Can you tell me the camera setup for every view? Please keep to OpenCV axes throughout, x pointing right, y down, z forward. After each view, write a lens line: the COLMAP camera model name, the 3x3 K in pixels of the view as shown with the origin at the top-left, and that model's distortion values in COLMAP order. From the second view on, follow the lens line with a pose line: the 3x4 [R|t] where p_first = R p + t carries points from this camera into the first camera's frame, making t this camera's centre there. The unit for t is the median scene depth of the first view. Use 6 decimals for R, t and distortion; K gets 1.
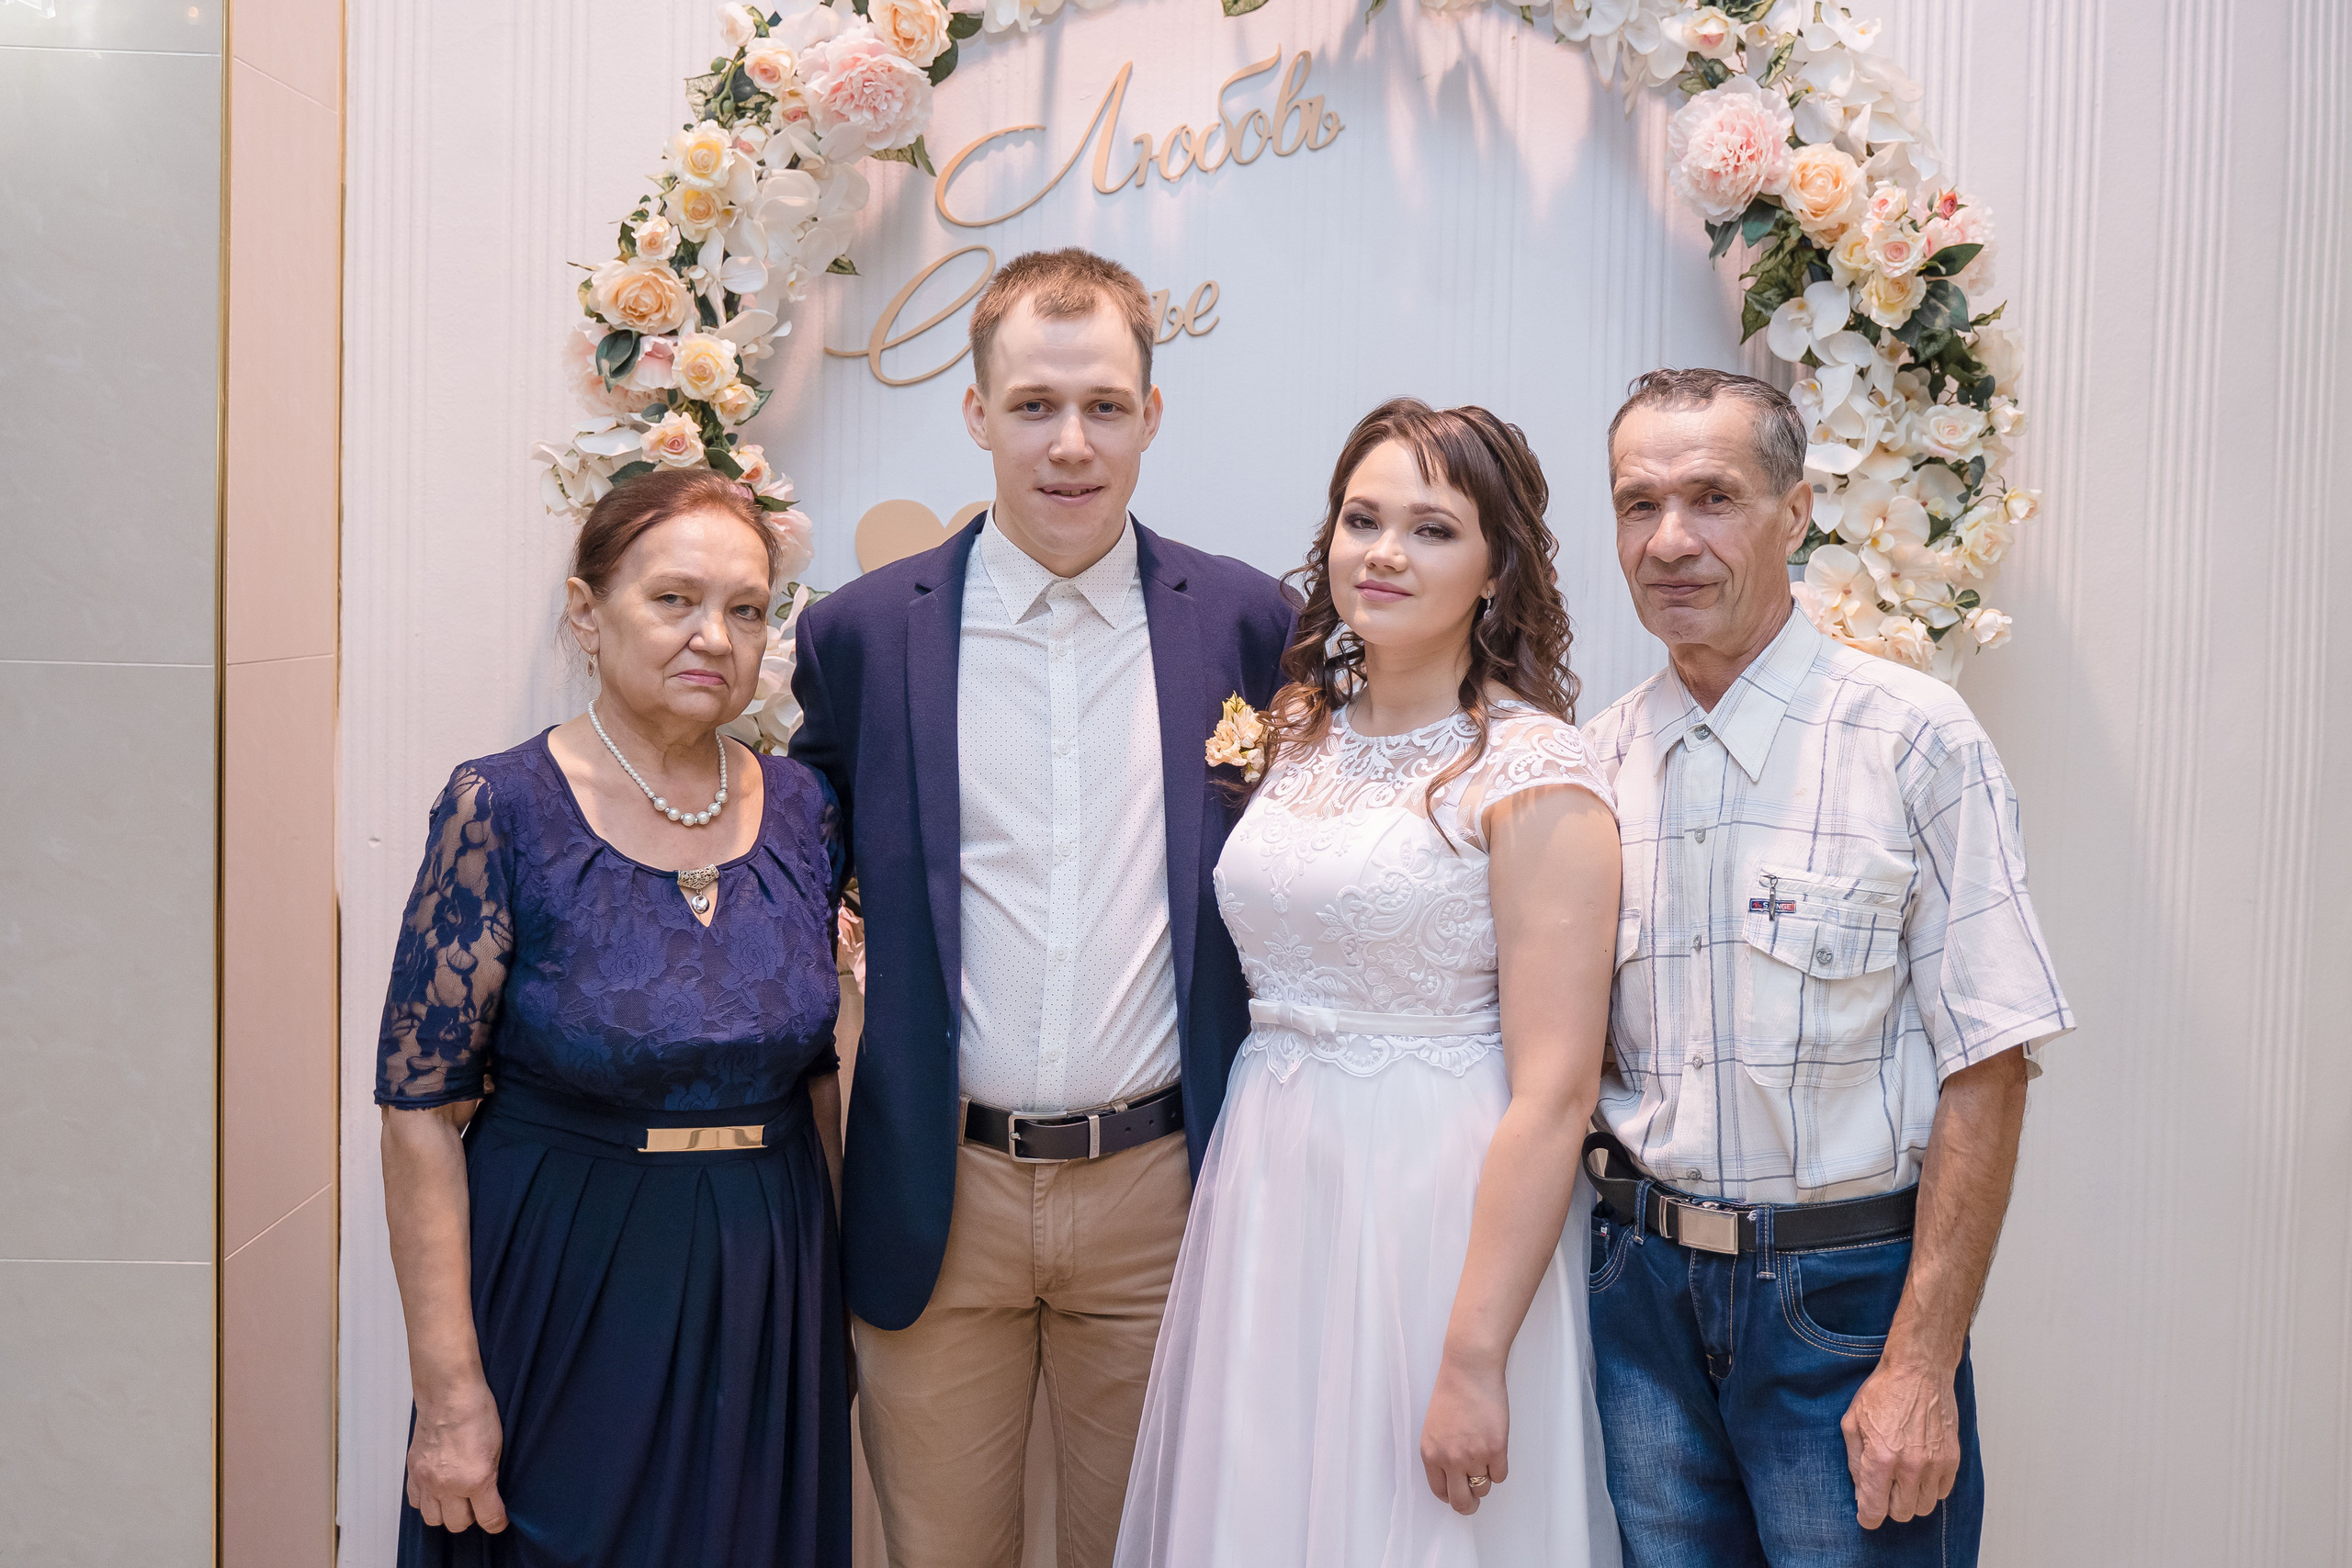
lens RADIAL K [[2307.1, 0, 1278.2], [0, 2307.1, 711.2], [0, 0, 1]] dist [-0.050292, 0.025496]
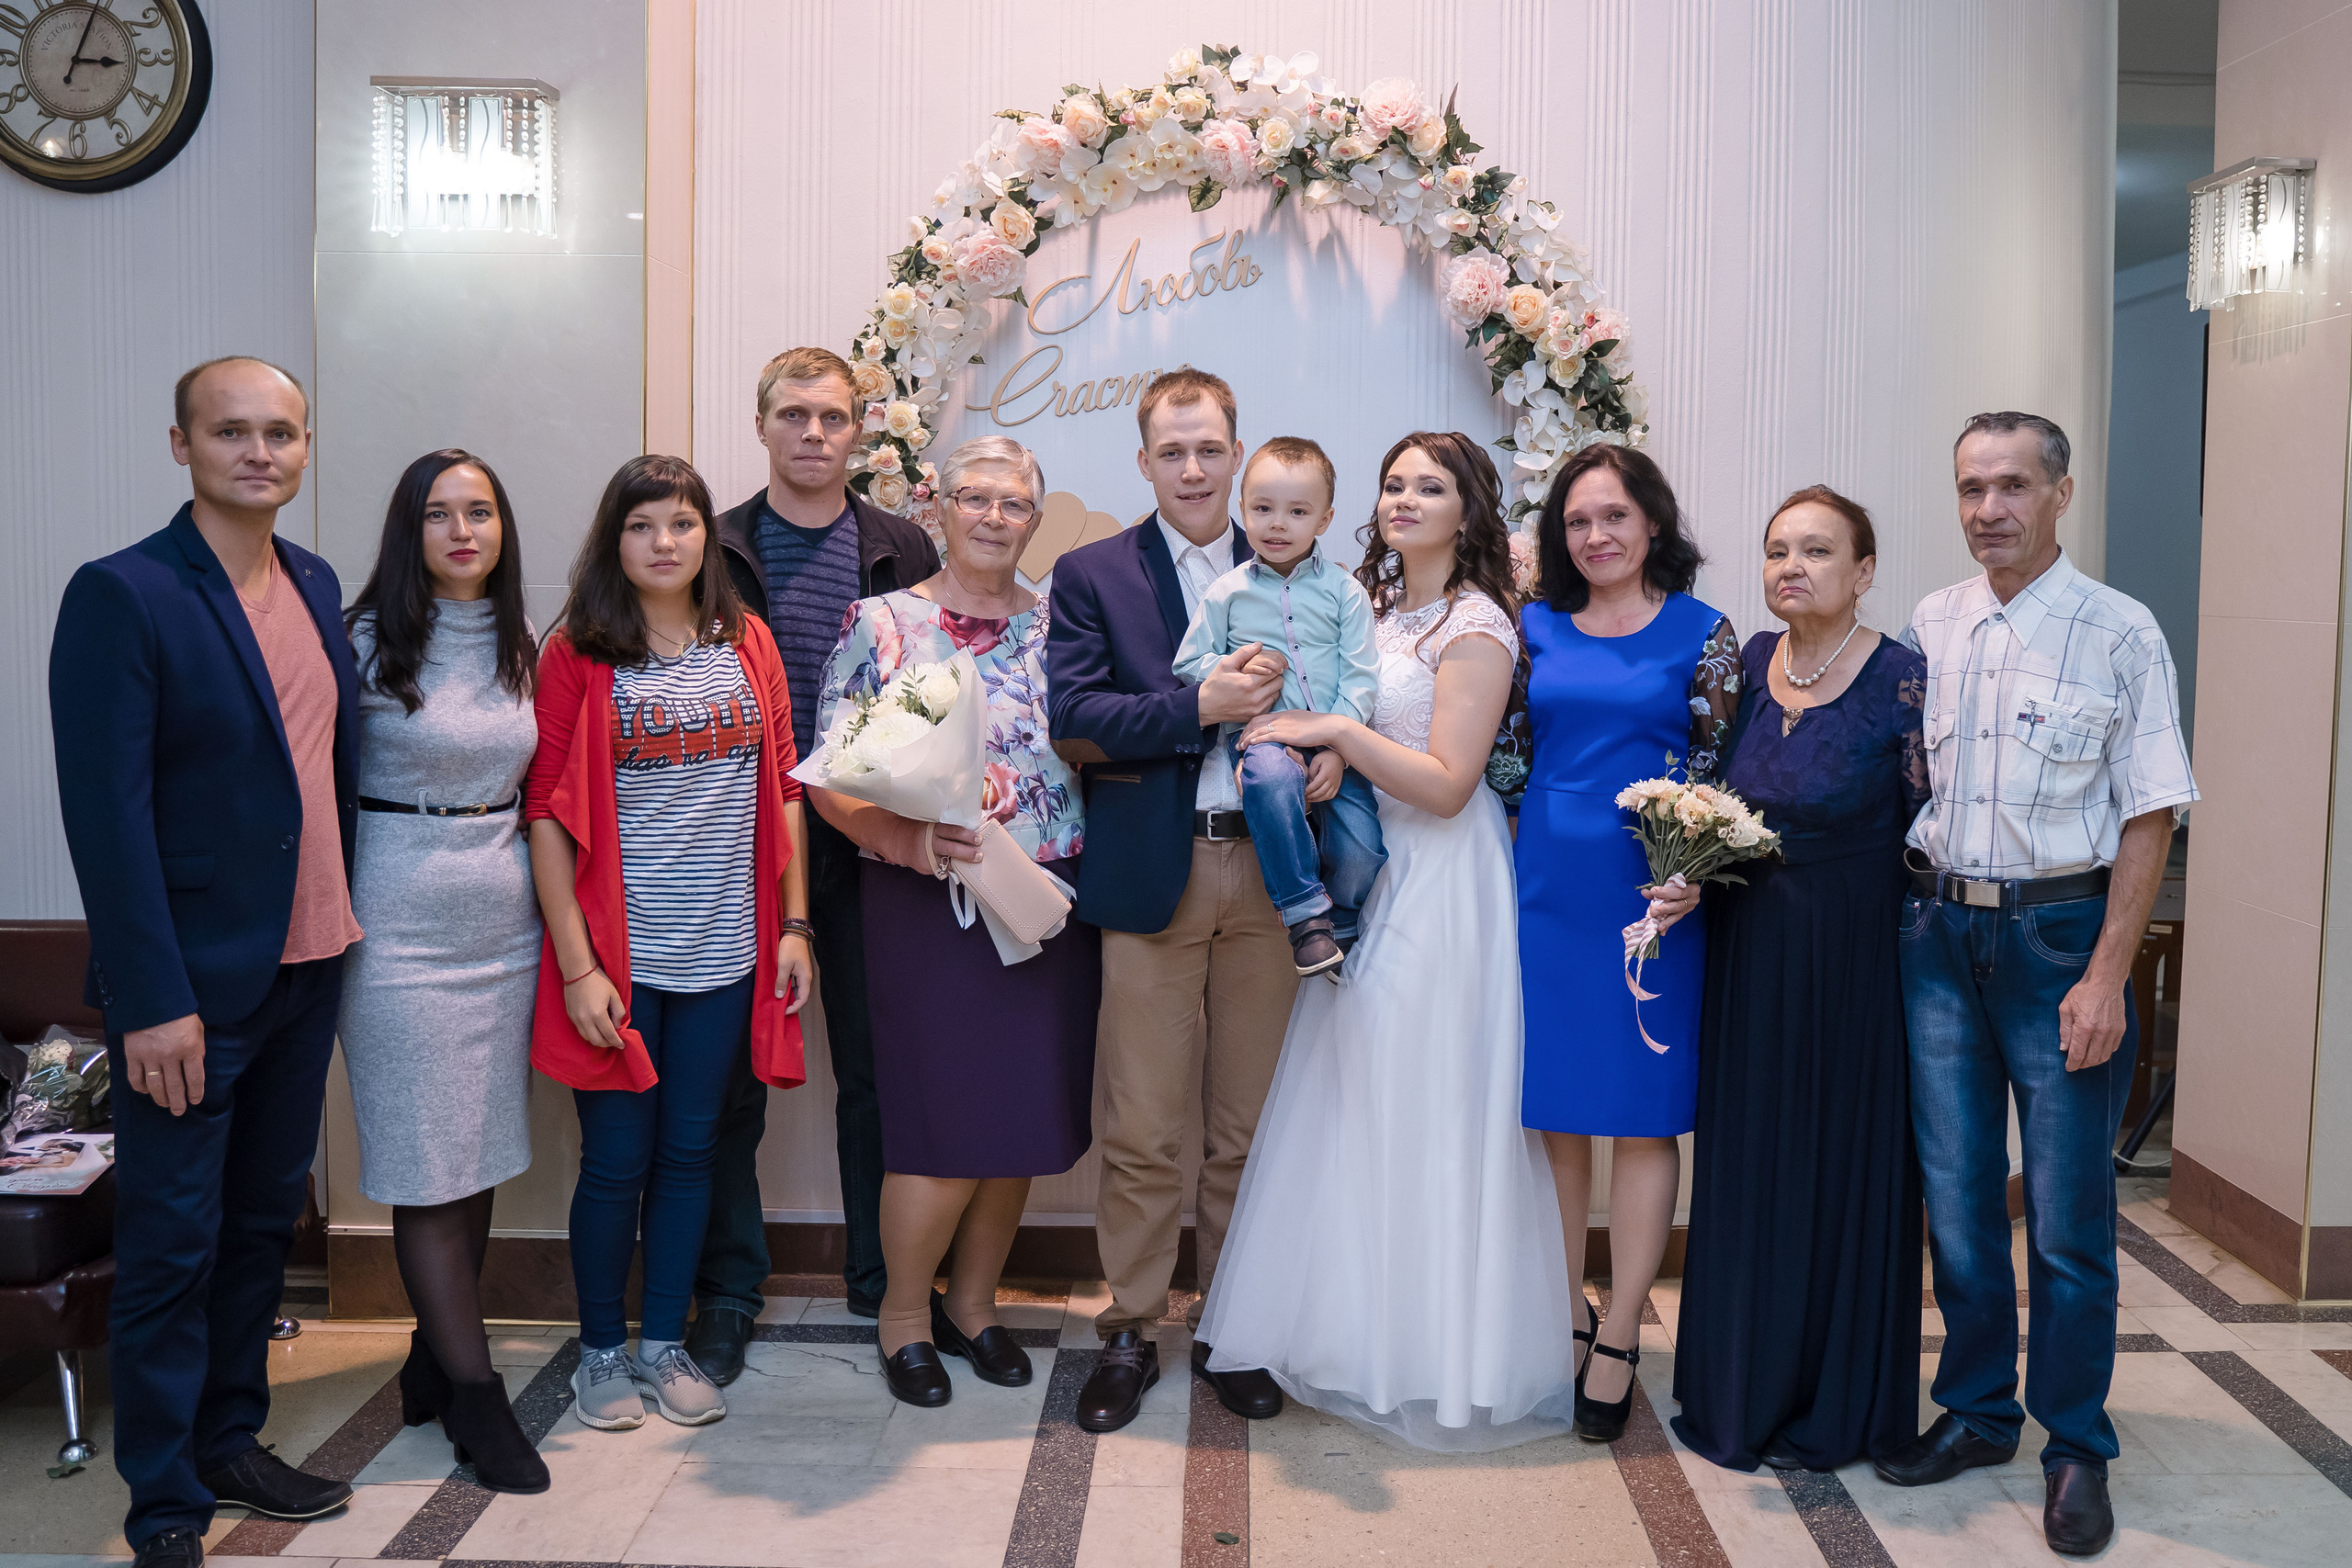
lens RADIAL K [[2120.3, 0, 1287.9], [0, 2120.3, 712.2], [0, 0, 1]] dist [-0.087644, 0.015258]
pose [[0.999674, -0.009349, -0.023738, 0.087321], [0.009737, 0.999820, 0.016283, 0.054146], [0.023582, -0.016509, 0.999586, -0.630570]]
